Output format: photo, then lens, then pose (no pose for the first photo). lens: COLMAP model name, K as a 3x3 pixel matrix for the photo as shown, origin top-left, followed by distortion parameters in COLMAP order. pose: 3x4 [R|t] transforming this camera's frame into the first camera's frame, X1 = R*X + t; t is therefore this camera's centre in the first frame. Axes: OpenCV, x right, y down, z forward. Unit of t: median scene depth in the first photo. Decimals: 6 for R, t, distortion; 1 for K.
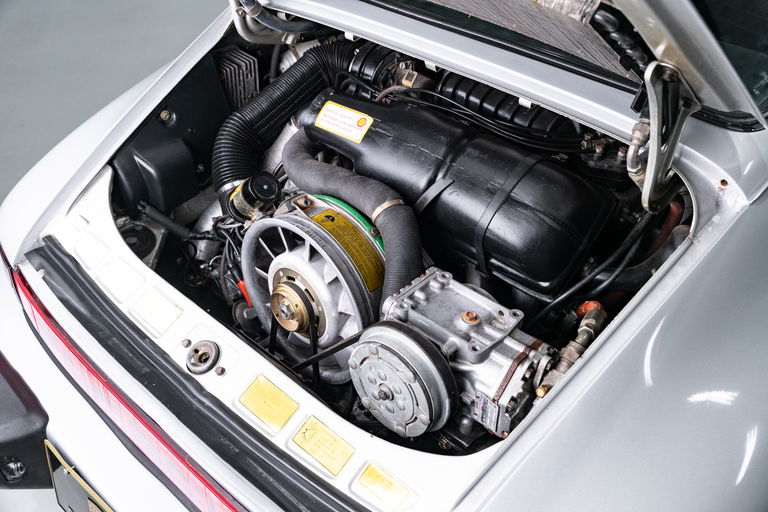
lens RADIAL K [[758.7, 0, 385.0], [0, 758.7, 254.9], [0, 0, 1]] dist [0.012884, 0.000000]
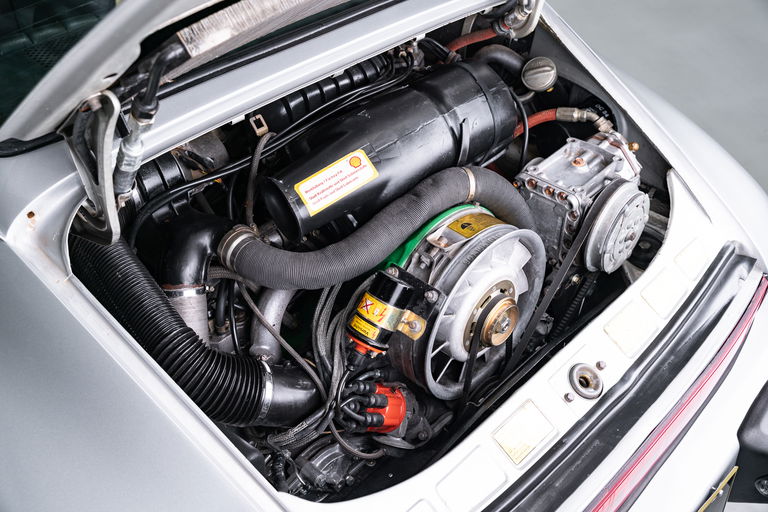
lens RADIAL K [[813.1, 0, 384.8], [0, 813.1, 257.0], [0, 0, 1]] dist [-0.021308, 0.000000]
pose [[-0.014147, -0.639305, 0.768823, -0.856274], [0.586595, 0.617378, 0.524167, -0.601439], [-0.809757, 0.458403, 0.366279, 0.700483]]
